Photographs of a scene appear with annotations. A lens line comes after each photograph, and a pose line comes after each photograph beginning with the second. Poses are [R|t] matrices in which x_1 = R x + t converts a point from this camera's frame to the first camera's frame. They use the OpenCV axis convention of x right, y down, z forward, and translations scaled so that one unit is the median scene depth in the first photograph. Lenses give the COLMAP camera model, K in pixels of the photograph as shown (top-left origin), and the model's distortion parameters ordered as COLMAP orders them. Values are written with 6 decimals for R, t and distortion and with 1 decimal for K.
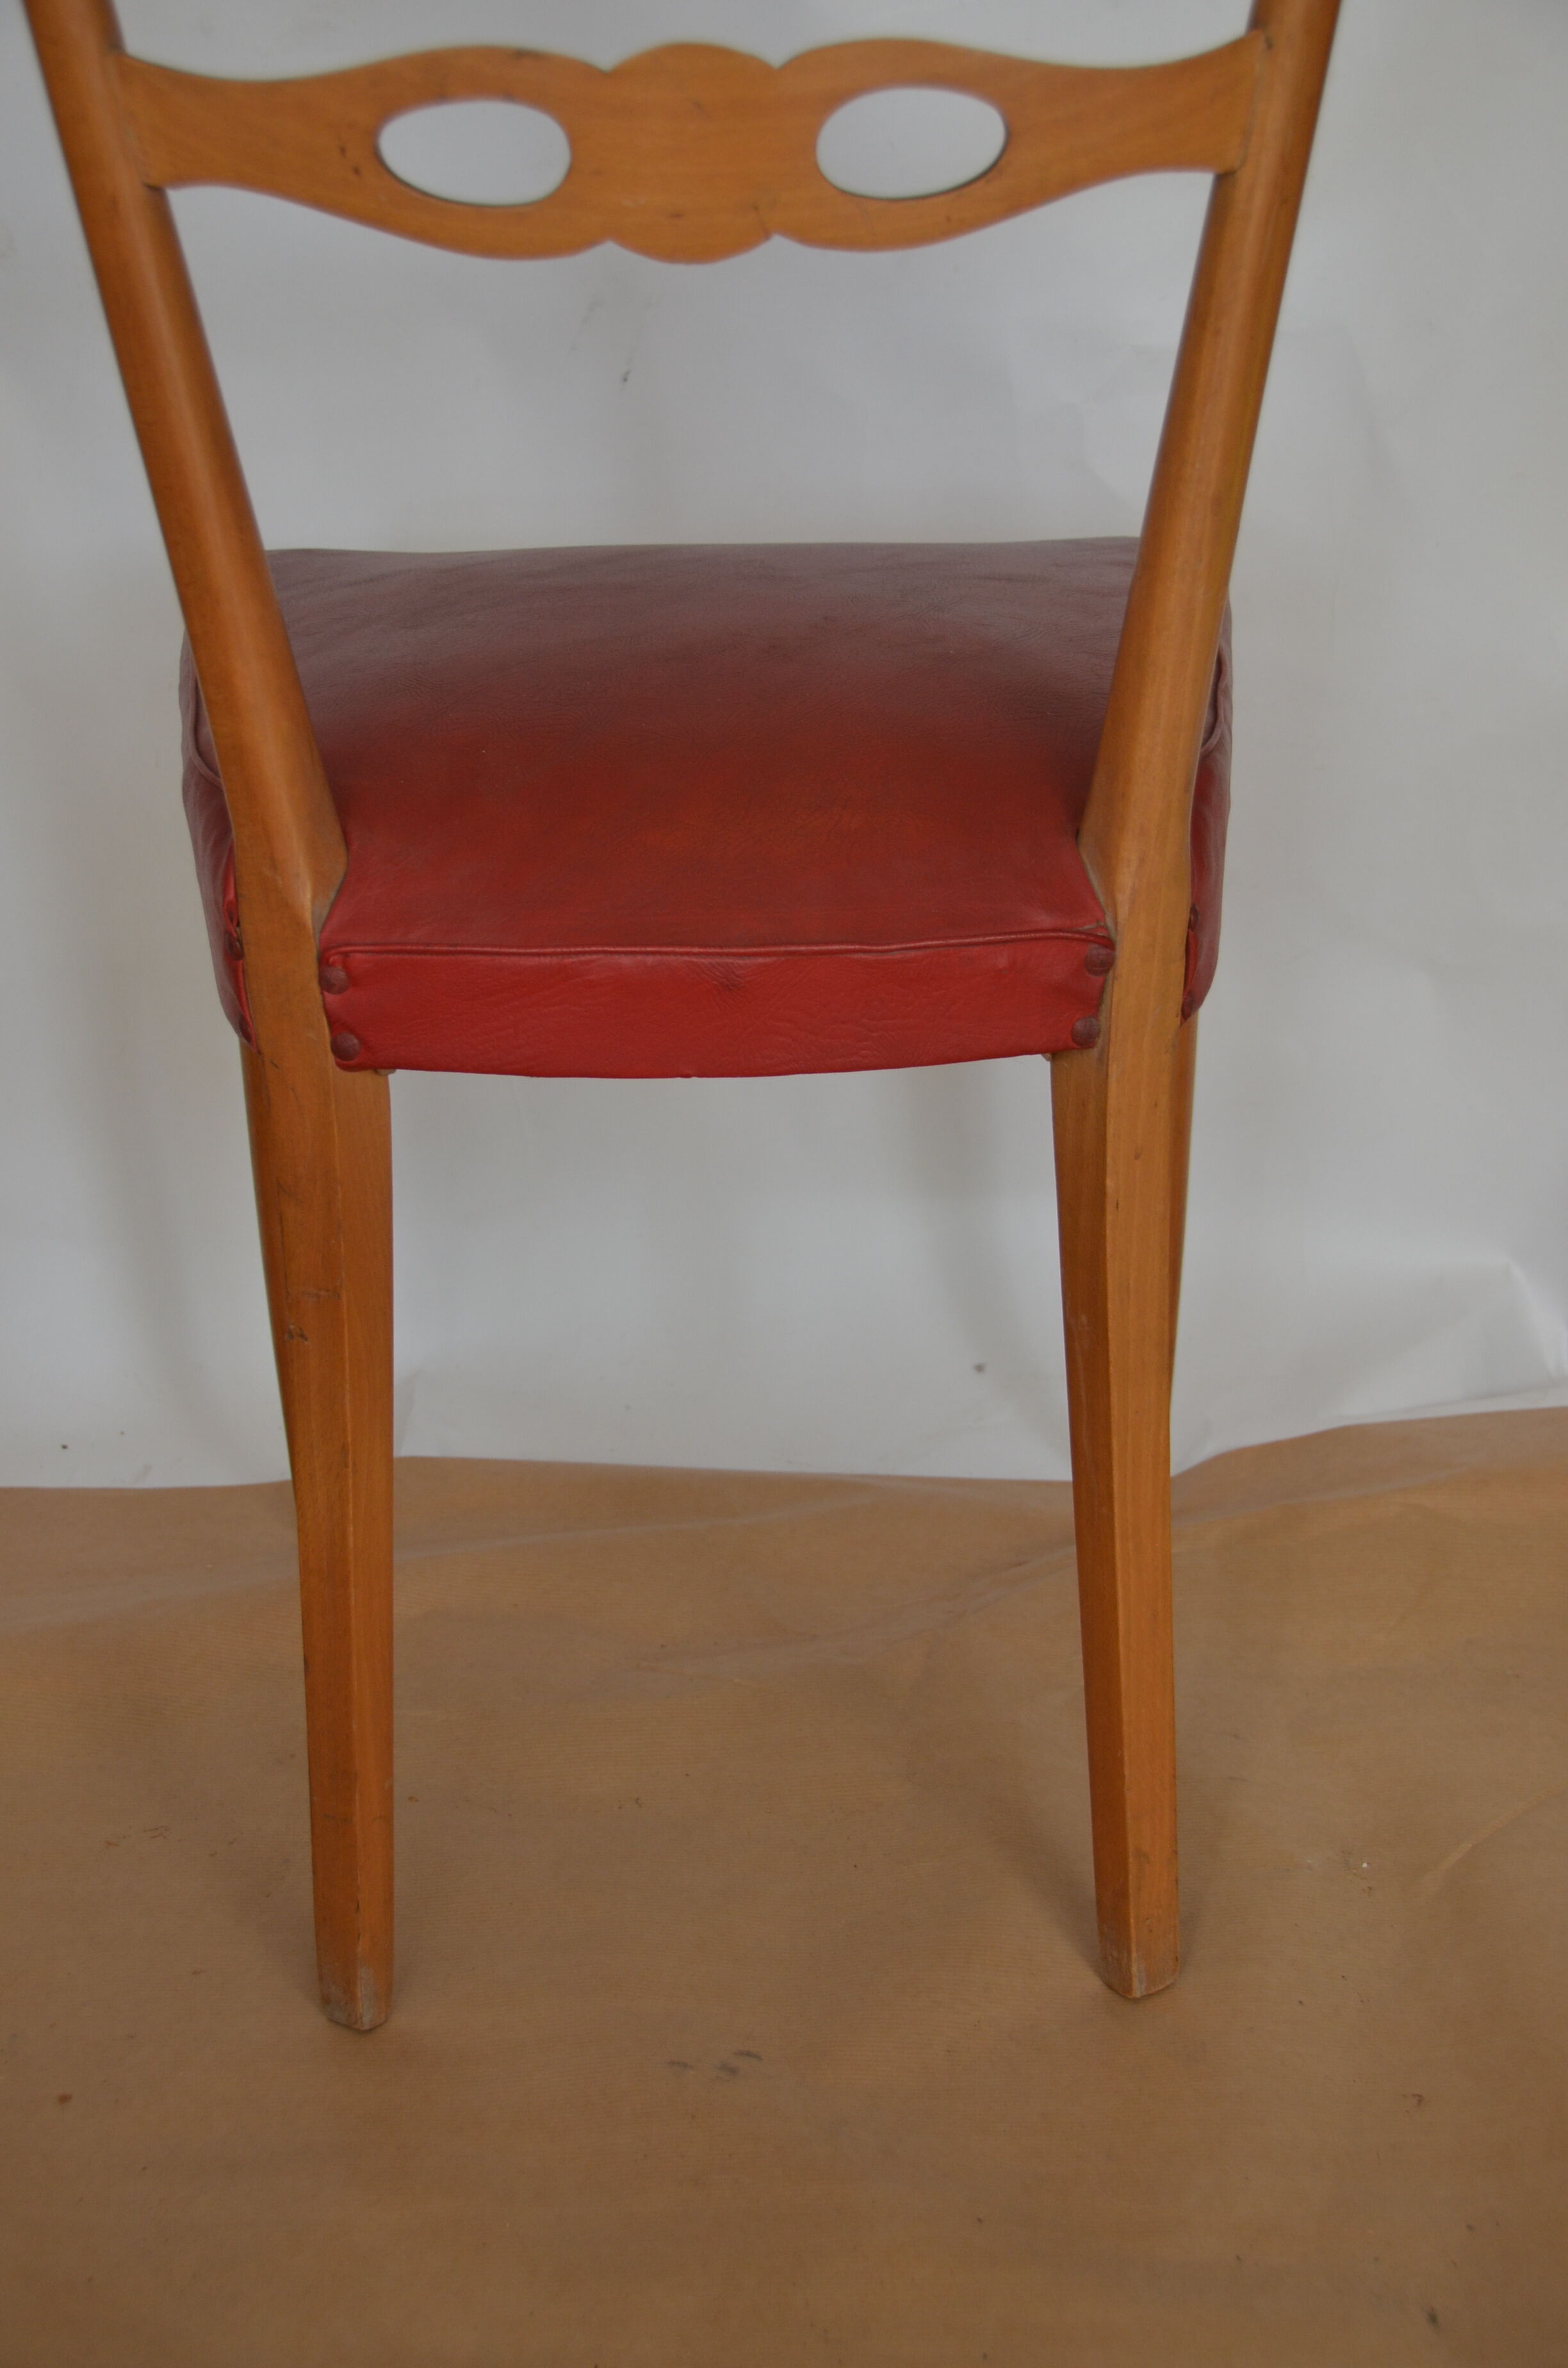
lens RADIAL K [[3539.2, 0, 784.0], [0, 3539.2, 1184.0], [0, 0, 1]] dist [0.133850, 0.147367]
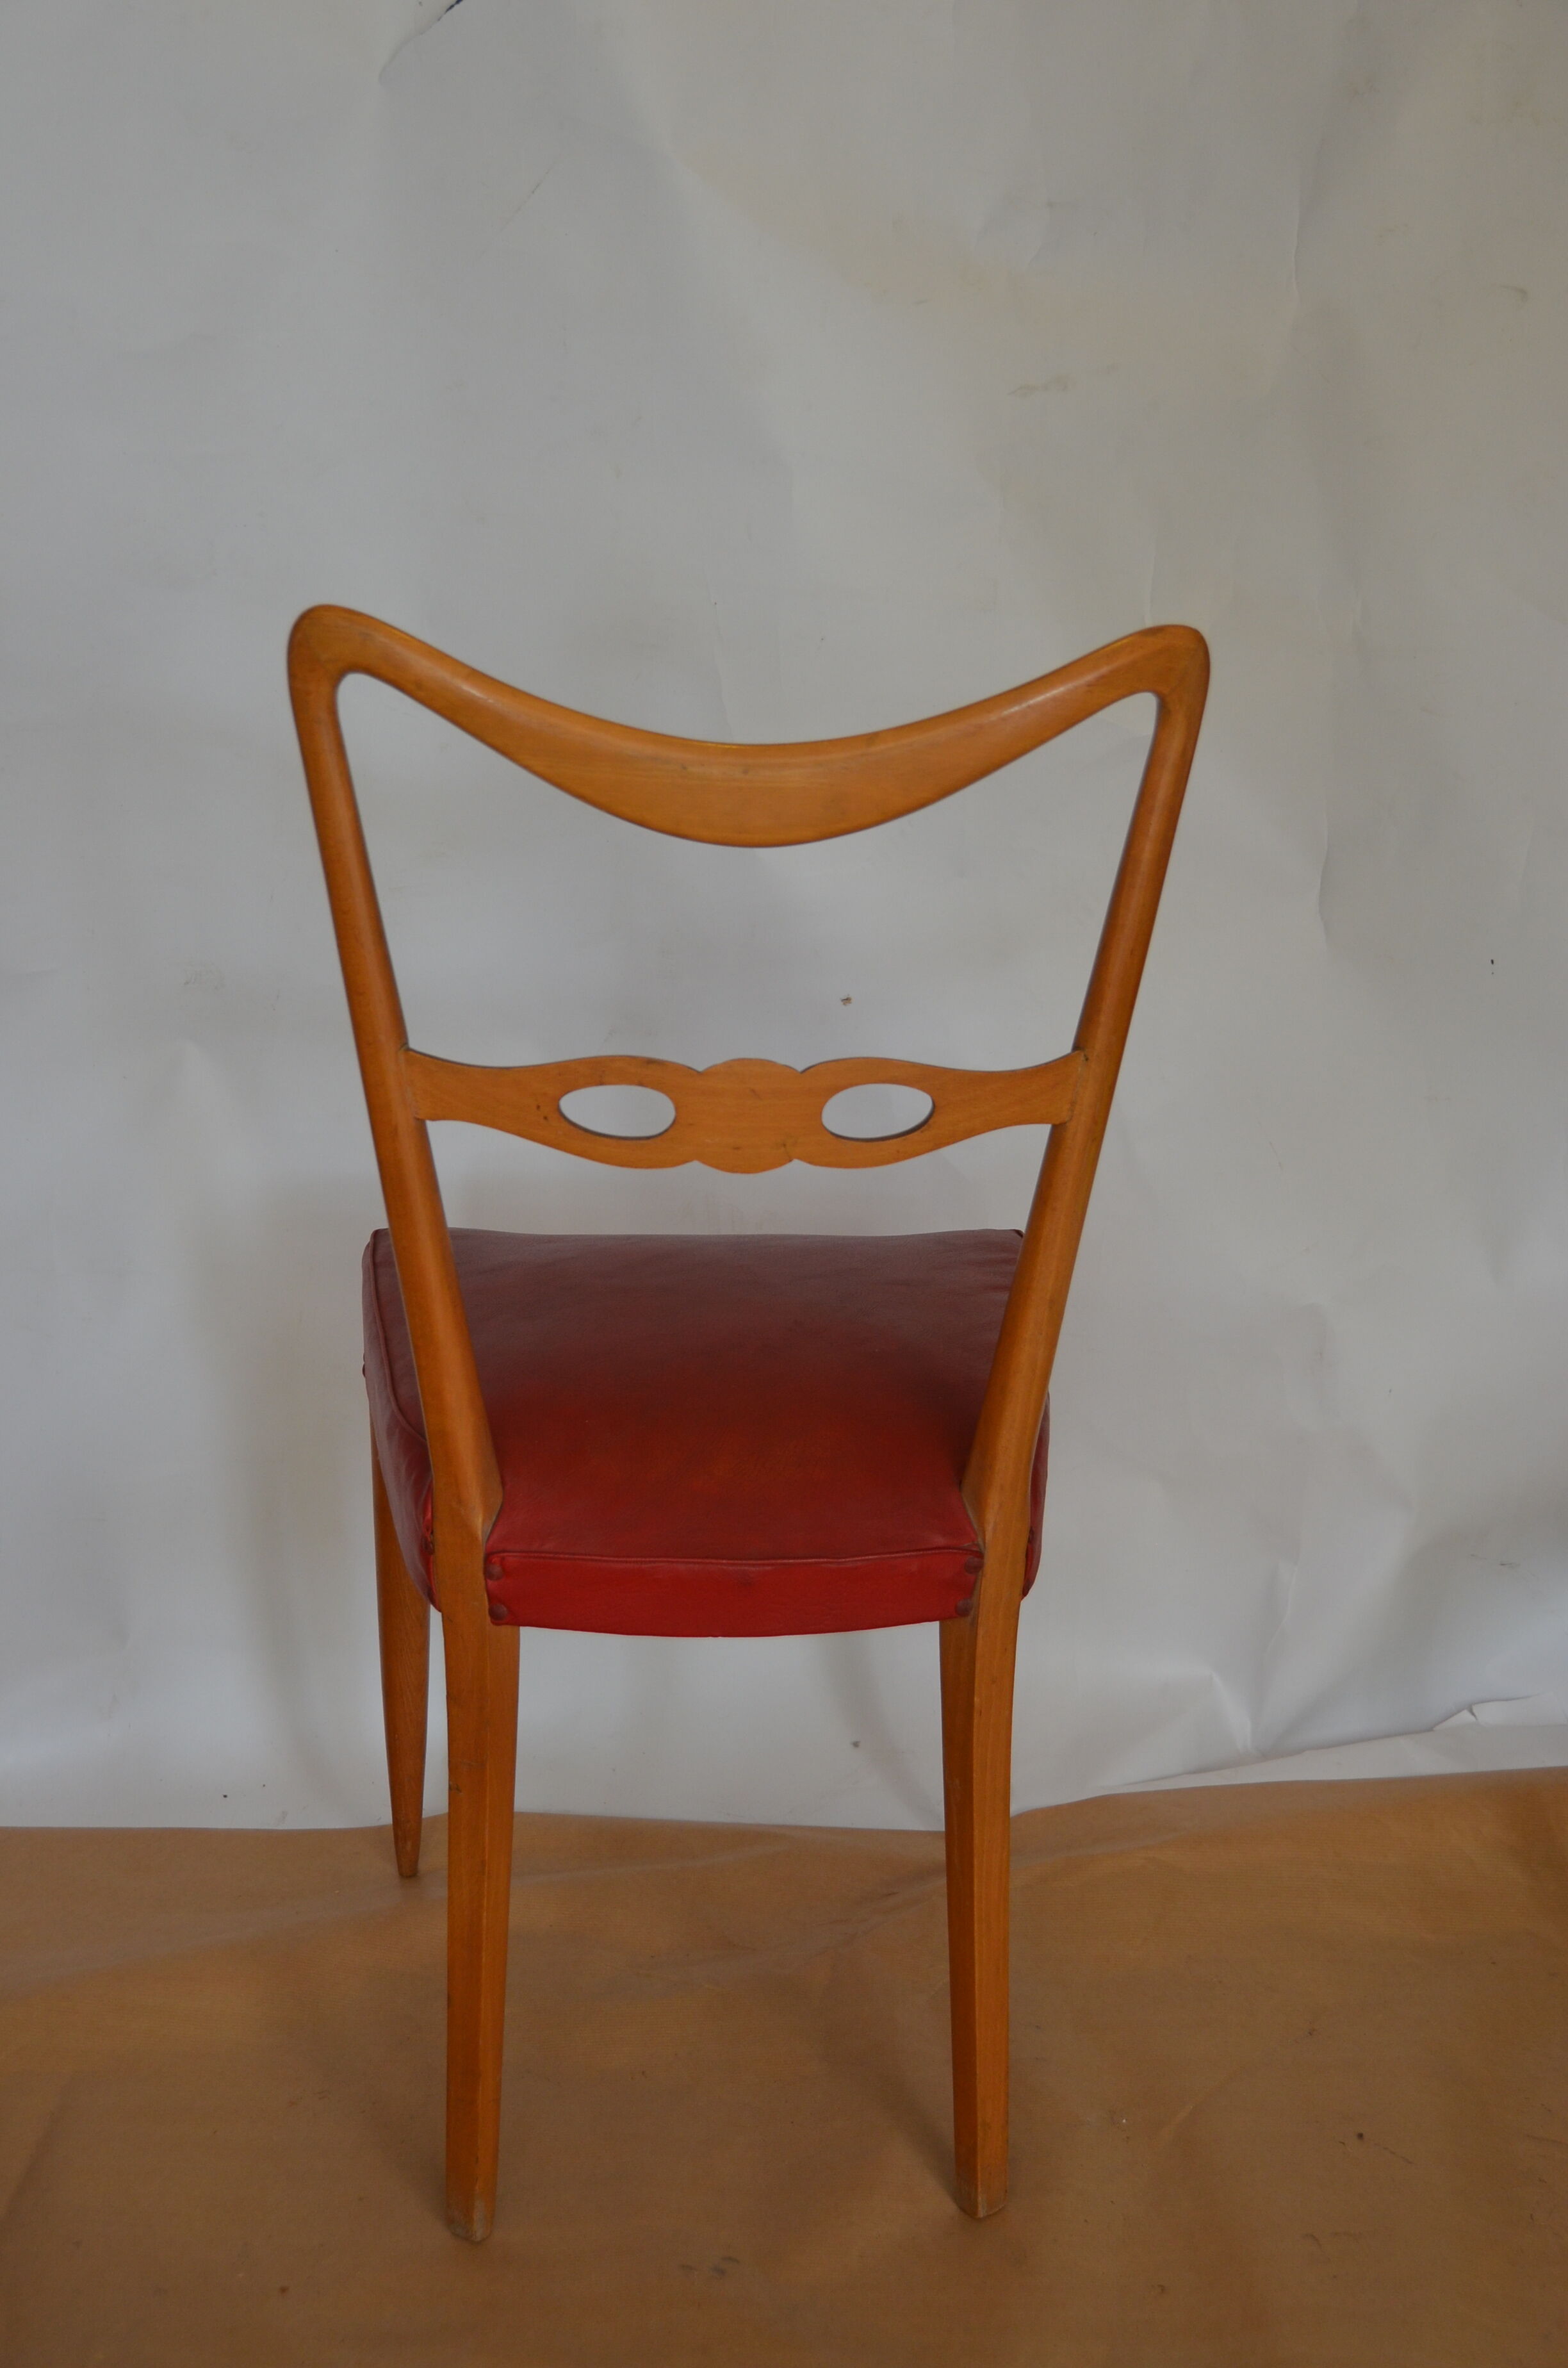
lens RADIAL K [[2871.6, 0, 784.0], [0, 2871.6, 1184.0], [0, 0, 1]] dist [0.002811, 0.275802]
pose [[0.997878, 0.020514, 0.061797, -0.077986], [-0.015748, 0.996934, -0.076646, -0.130231], [-0.063180, 0.075510, 0.995141, -0.289877]]
